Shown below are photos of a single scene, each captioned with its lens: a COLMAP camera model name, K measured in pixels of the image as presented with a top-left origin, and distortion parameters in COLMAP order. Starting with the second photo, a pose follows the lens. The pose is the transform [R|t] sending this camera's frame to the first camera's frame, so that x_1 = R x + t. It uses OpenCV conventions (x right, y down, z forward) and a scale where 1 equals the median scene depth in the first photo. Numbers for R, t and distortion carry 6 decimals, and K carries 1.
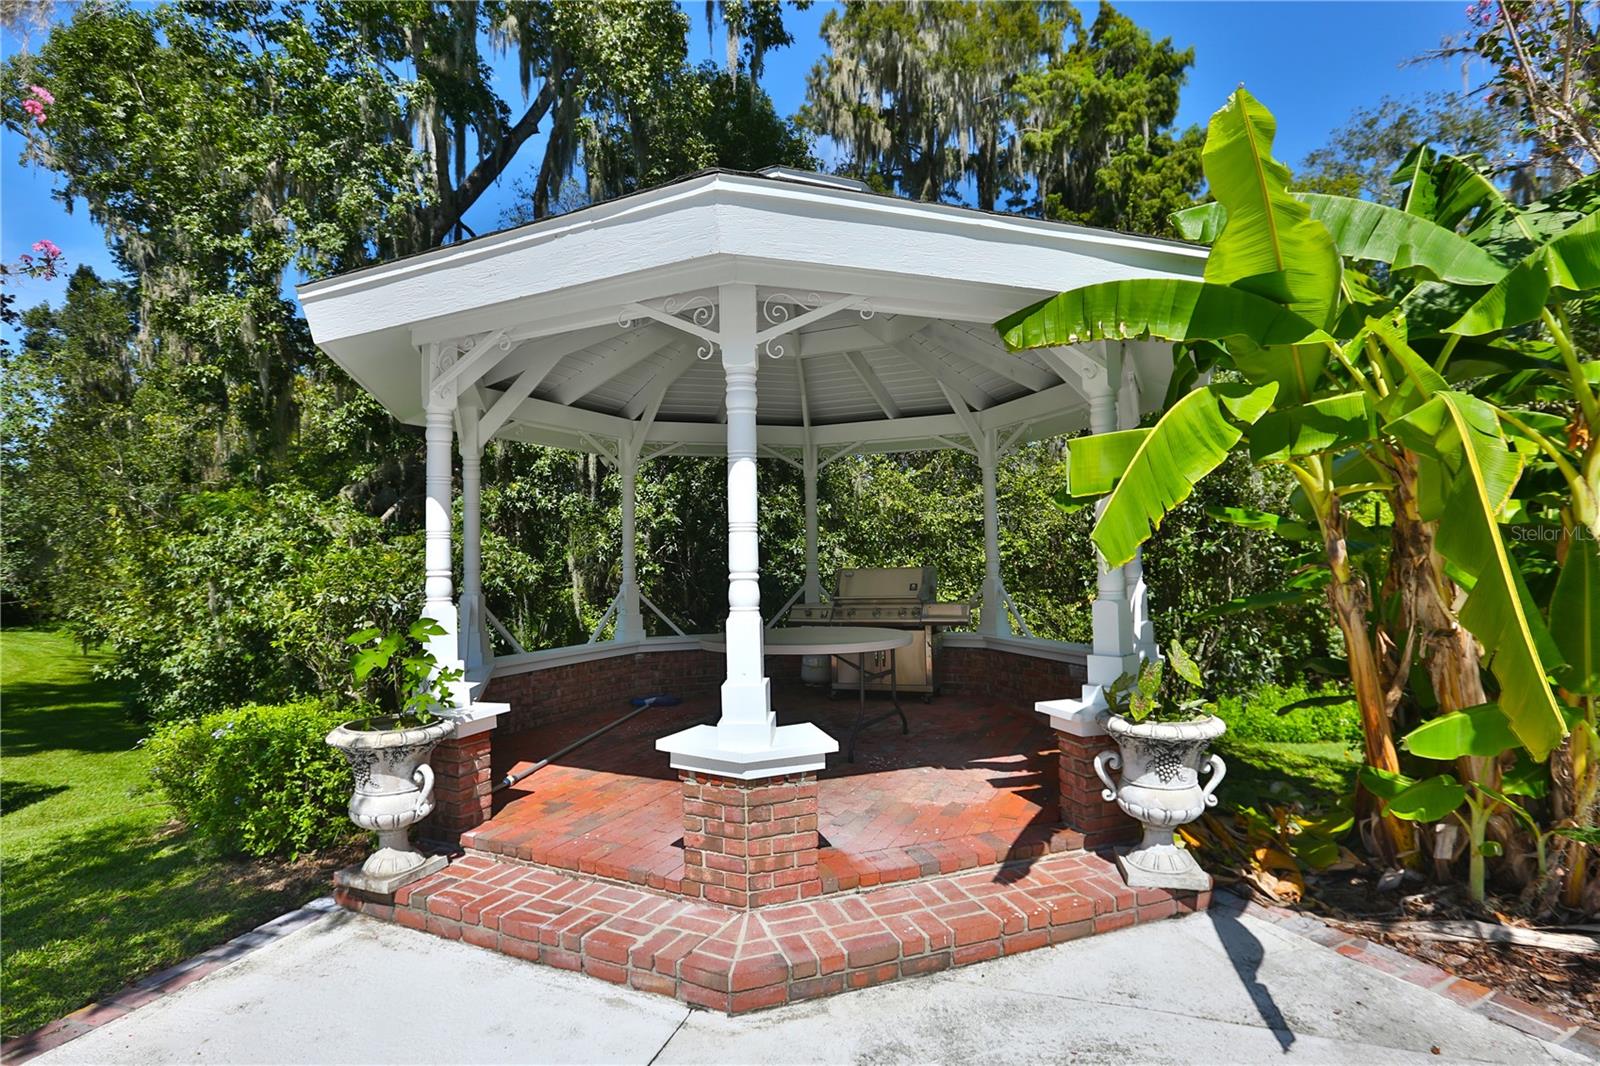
lens RADIAL K [[780.9, 0, 815.8], [0, 780.9, 525.8], [0, 0, 1]] dist [-0.046285, 0.018066]
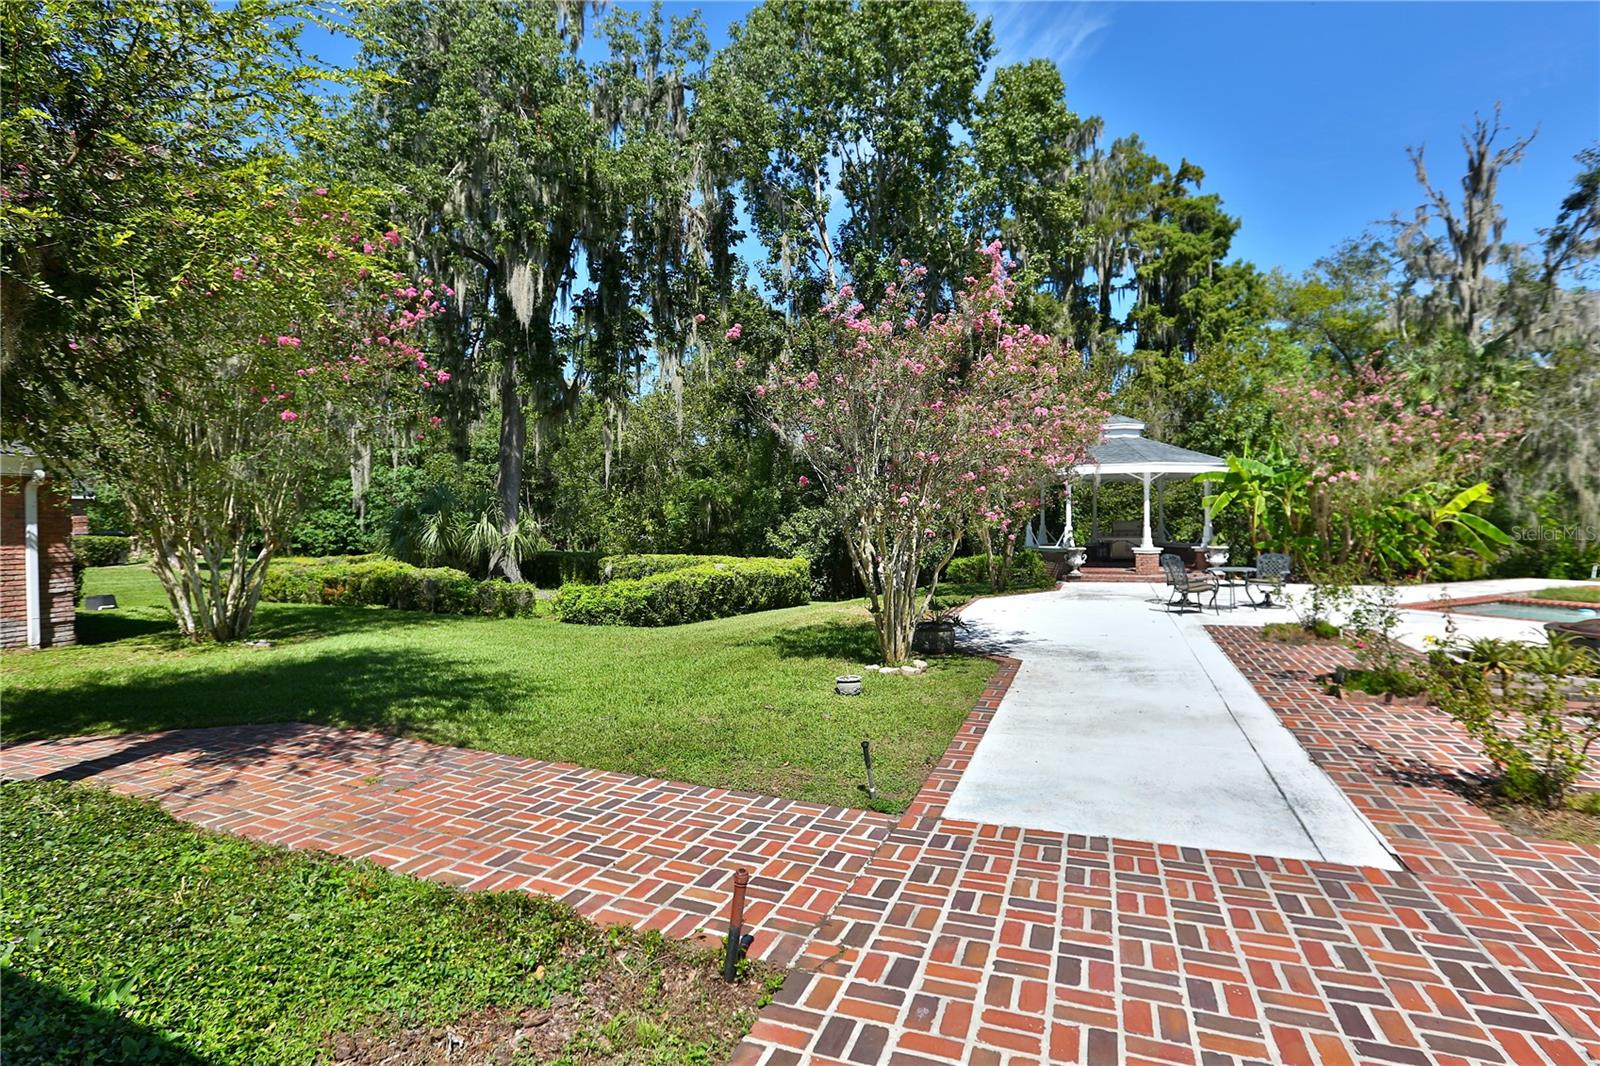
lens RADIAL K [[780.9, 0, 815.8], [0, 780.9, 525.8], [0, 0, 1]] dist [-0.046285, 0.018066]
pose [[0.999015, 0.013241, -0.042346, -0.374256], [-0.011043, 0.998600, 0.051724, -0.026844], [0.042972, -0.051206, 0.997763, -0.791046]]
